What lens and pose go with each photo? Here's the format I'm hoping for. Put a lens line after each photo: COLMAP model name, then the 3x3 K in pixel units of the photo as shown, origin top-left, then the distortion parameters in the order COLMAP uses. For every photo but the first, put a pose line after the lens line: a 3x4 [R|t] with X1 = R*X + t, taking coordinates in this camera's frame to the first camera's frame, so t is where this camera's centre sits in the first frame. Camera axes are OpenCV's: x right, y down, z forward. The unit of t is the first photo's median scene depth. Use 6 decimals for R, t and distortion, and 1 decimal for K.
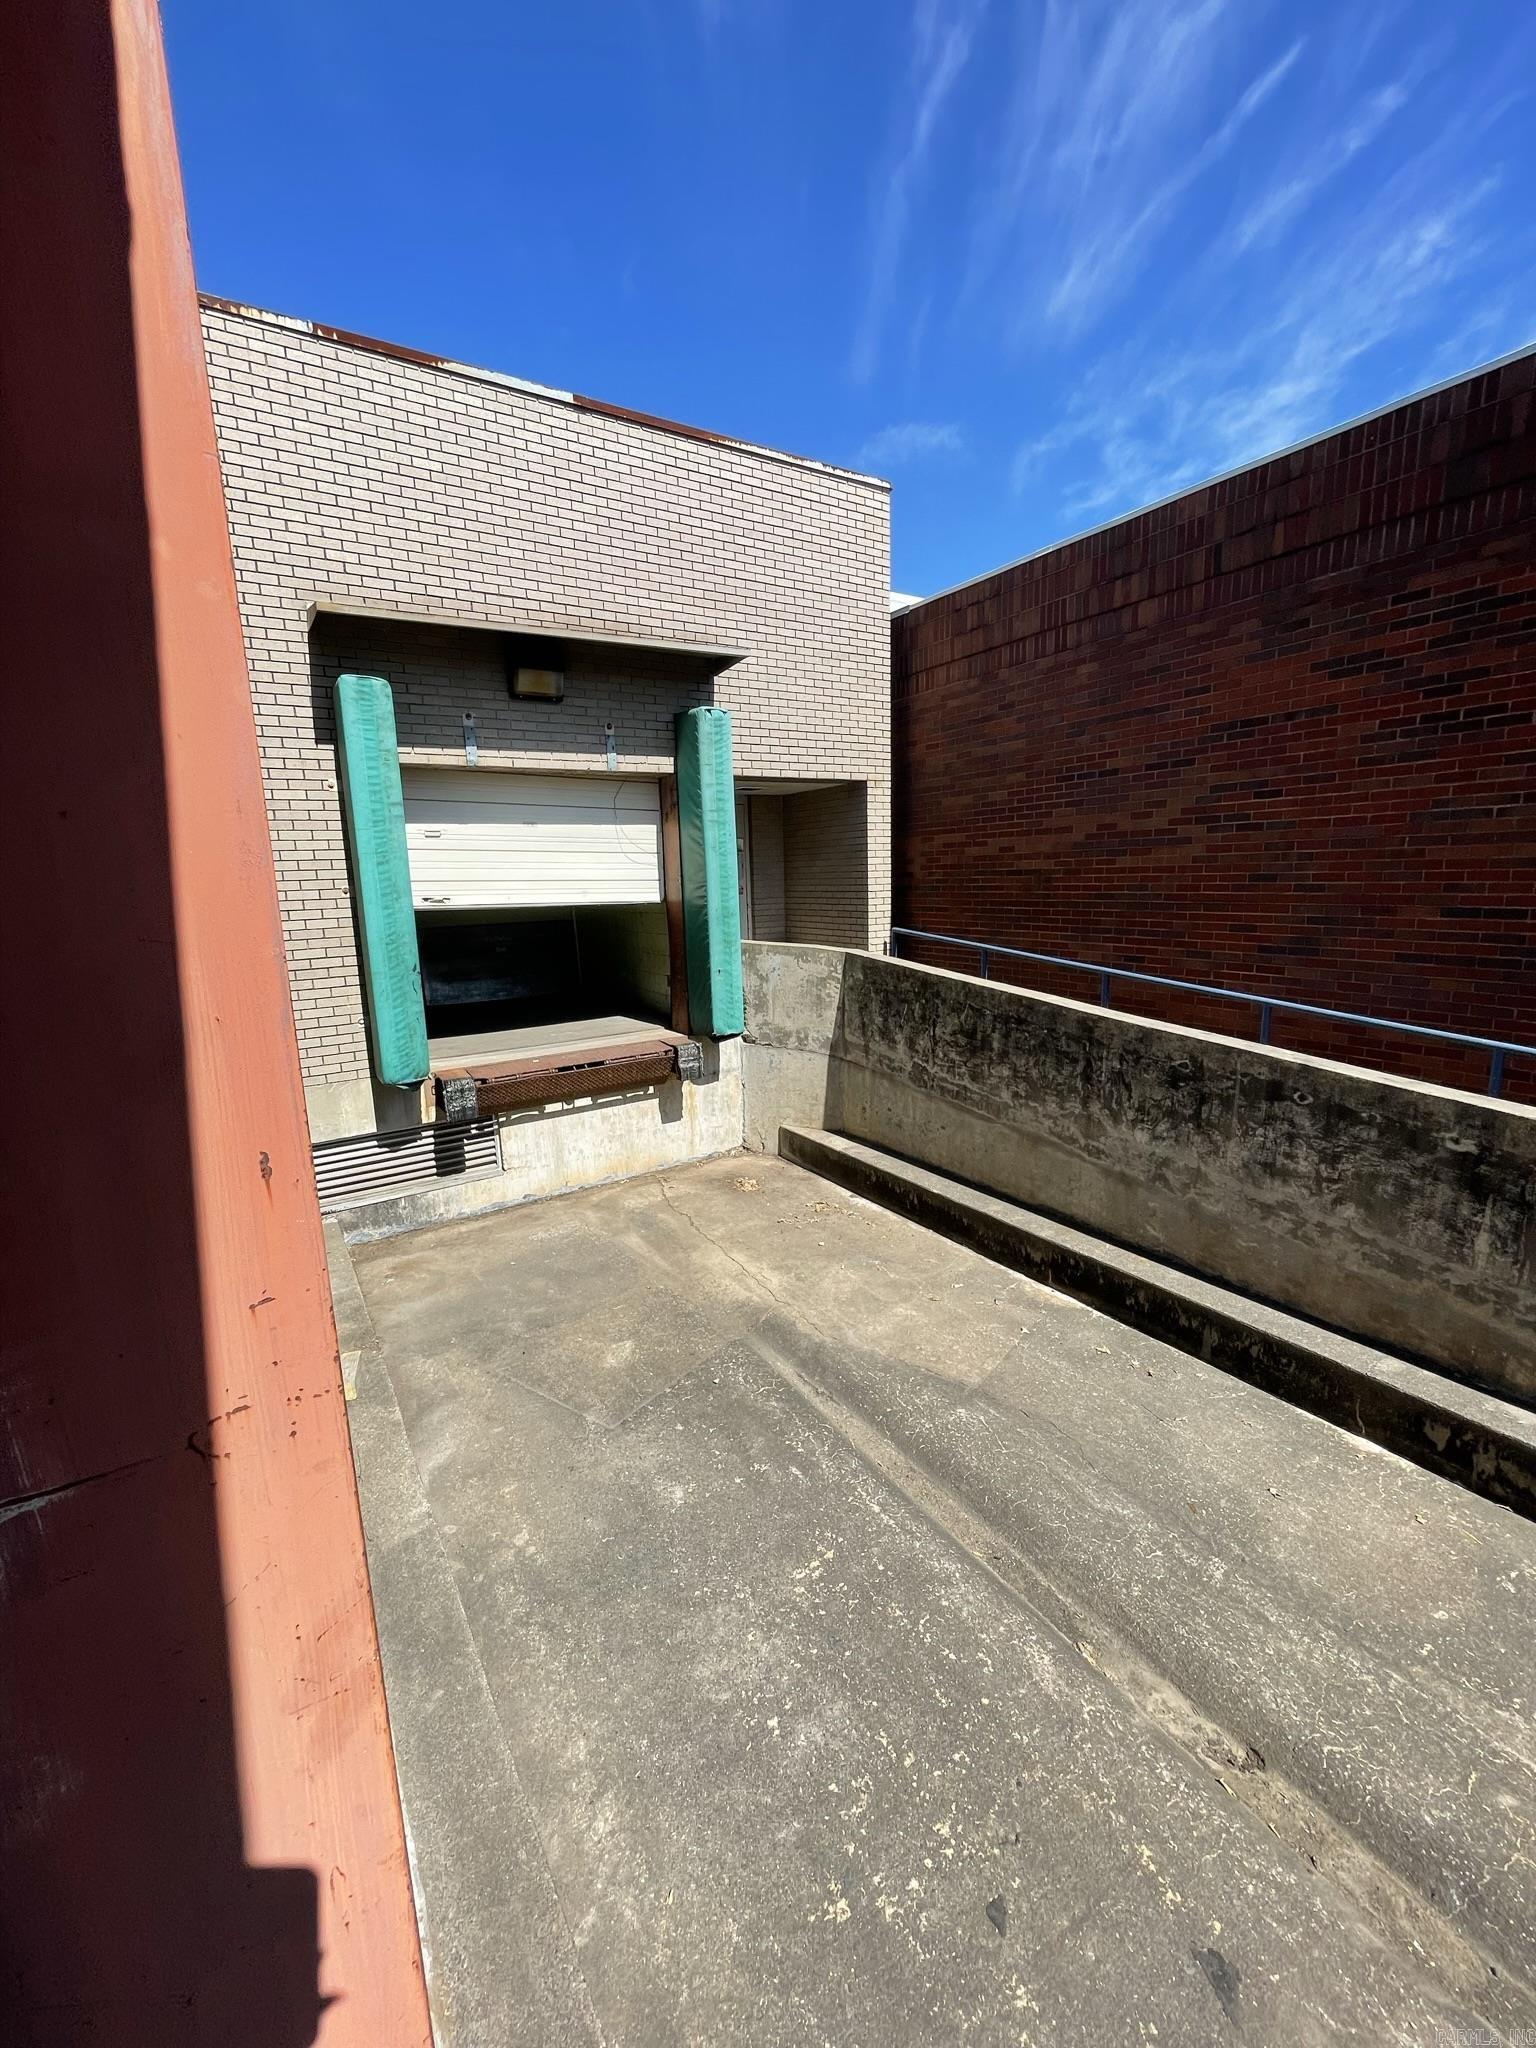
lens RADIAL K [[824.7, 0, 768.4], [0, 824.7, 1022.5], [0, 0, 1]] dist [-0.013097, -0.000534]
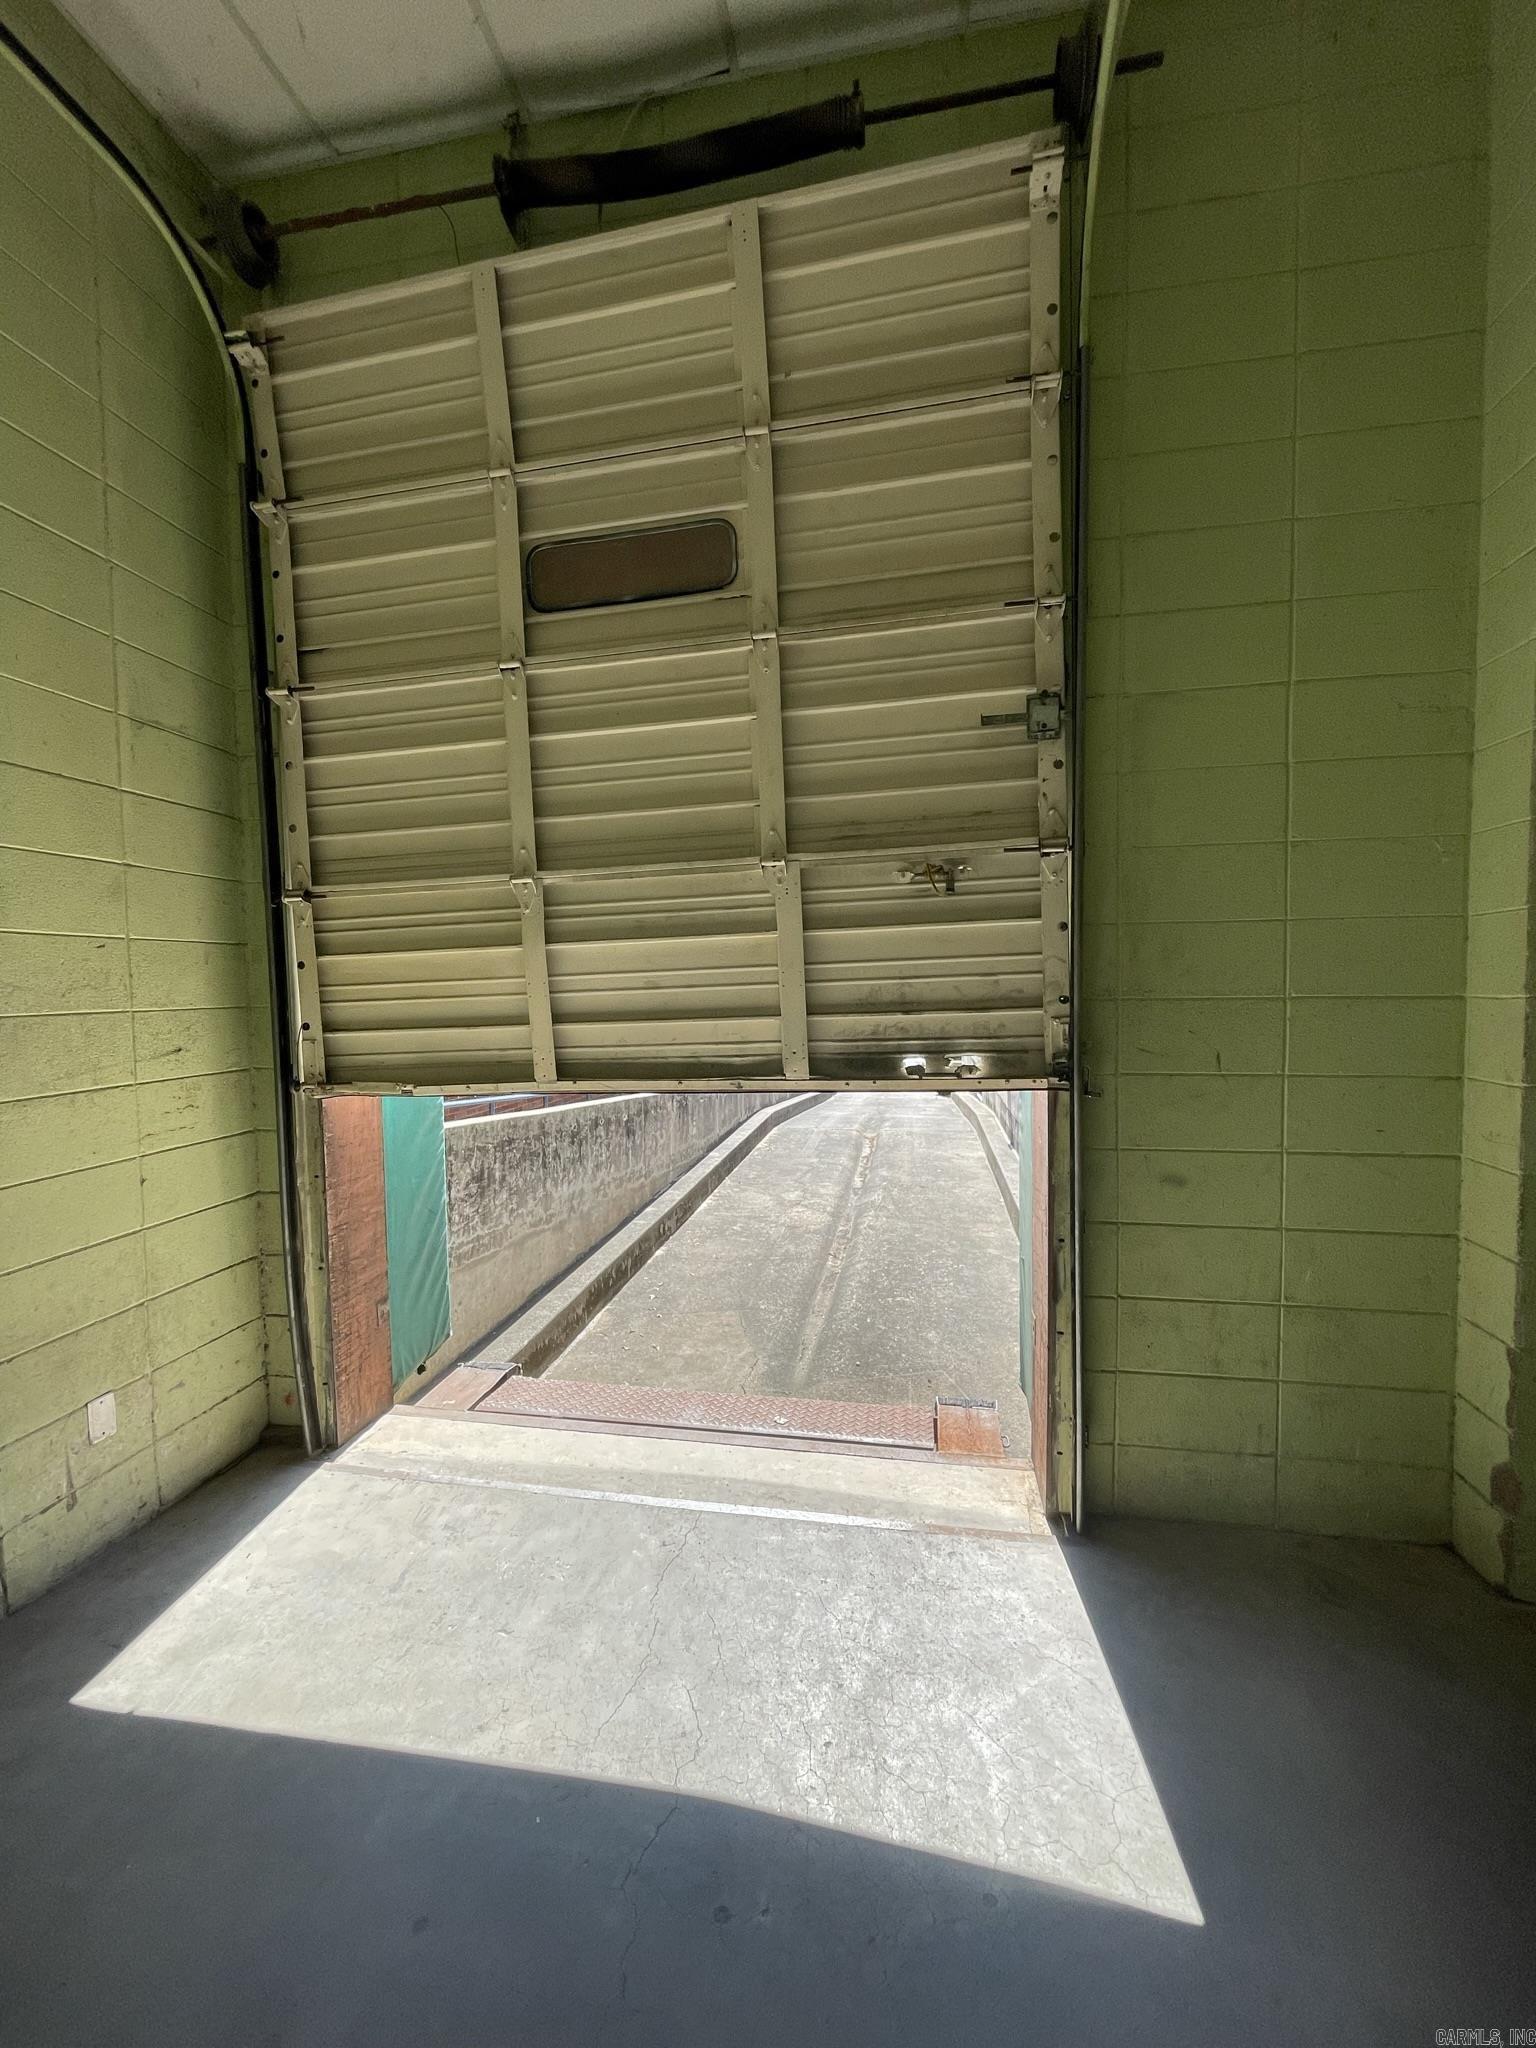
lens RADIAL K [[824.7, 0, 765.4], [0, 824.7, 1031.2], [0, 0, 1]] dist [-0.013097, -0.000534]
pose [[-0.730221, 0.008344, 0.683160, -0.660073], [0.166779, 0.971852, 0.166398, -0.257880], [-0.662542, 0.235444, -0.711058, 1.451395]]
